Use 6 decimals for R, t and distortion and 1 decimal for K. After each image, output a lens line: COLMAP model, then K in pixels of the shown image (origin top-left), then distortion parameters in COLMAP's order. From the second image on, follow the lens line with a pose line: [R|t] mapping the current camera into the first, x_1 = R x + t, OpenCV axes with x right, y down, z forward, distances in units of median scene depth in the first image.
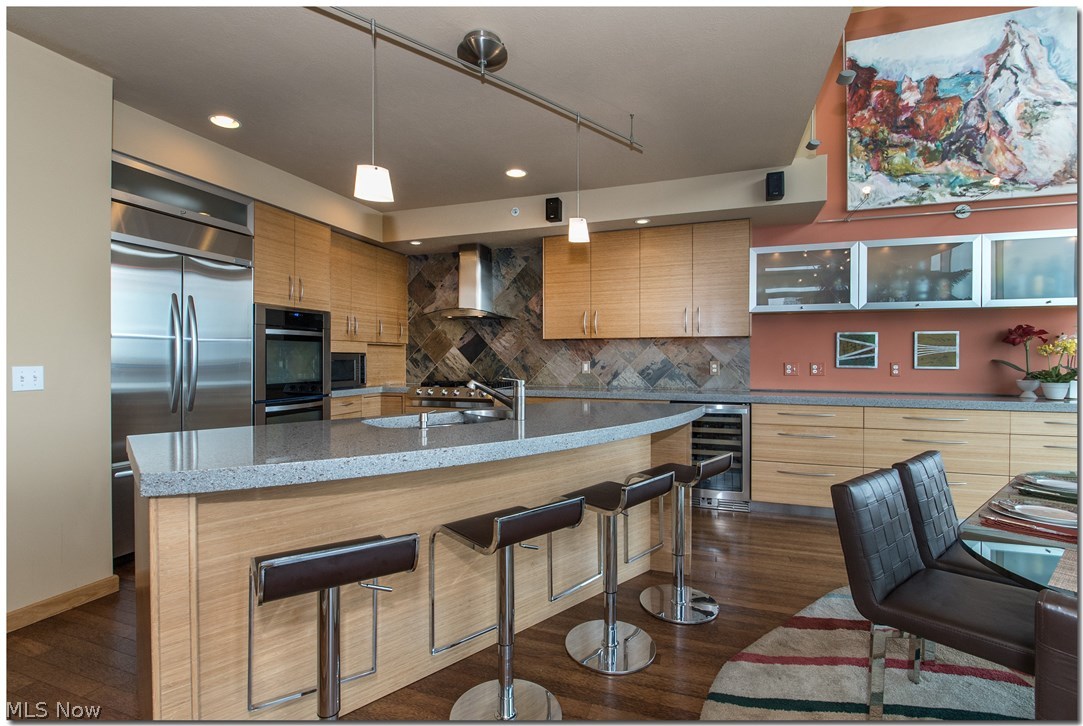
lens RADIAL K [[482.4, 0, 536.4], [0, 482.4, 354.2], [0, 0, 1]] dist [-0.012784, -0.002459]
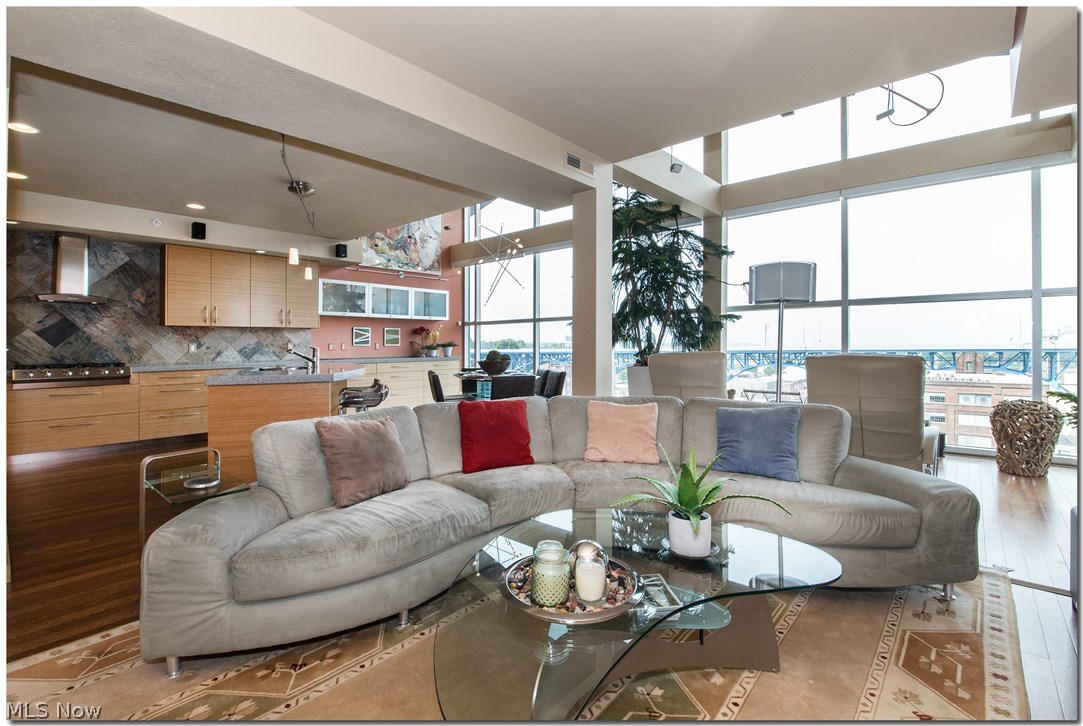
lens RADIAL K [[482.4, 0, 563.9], [0, 482.4, 326.8], [0, 0, 1]] dist [-0.012784, -0.002459]
pose [[0.324805, 0.030690, 0.945283, -0.934609], [0.008451, 0.999339, -0.035348, 0.027772], [-0.945743, 0.019469, 0.324331, -0.423754]]
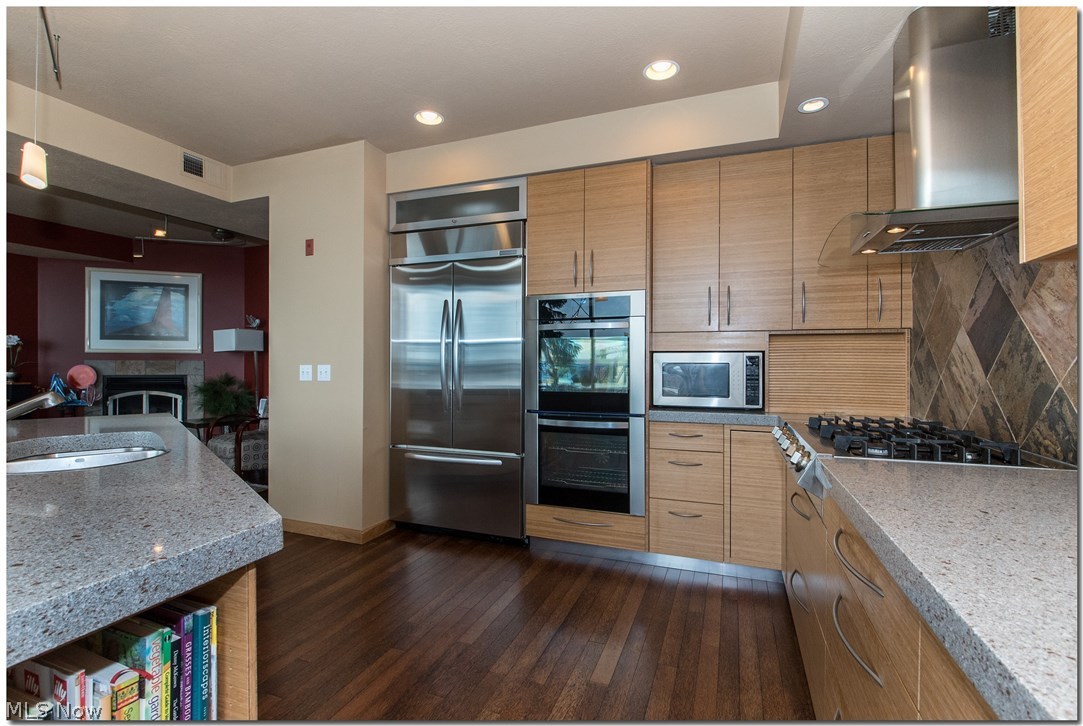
lens RADIAL K [[482.4, 0, 542.3], [0, 482.4, 364.5], [0, 0, 1]] dist [-0.012784, -0.002459]
pose [[-0.014615, 0.003052, -0.999889, 0.242899], [0.001061, 0.999995, 0.003037, 0.013195], [0.999893, -0.001016, -0.014618, 0.905255]]
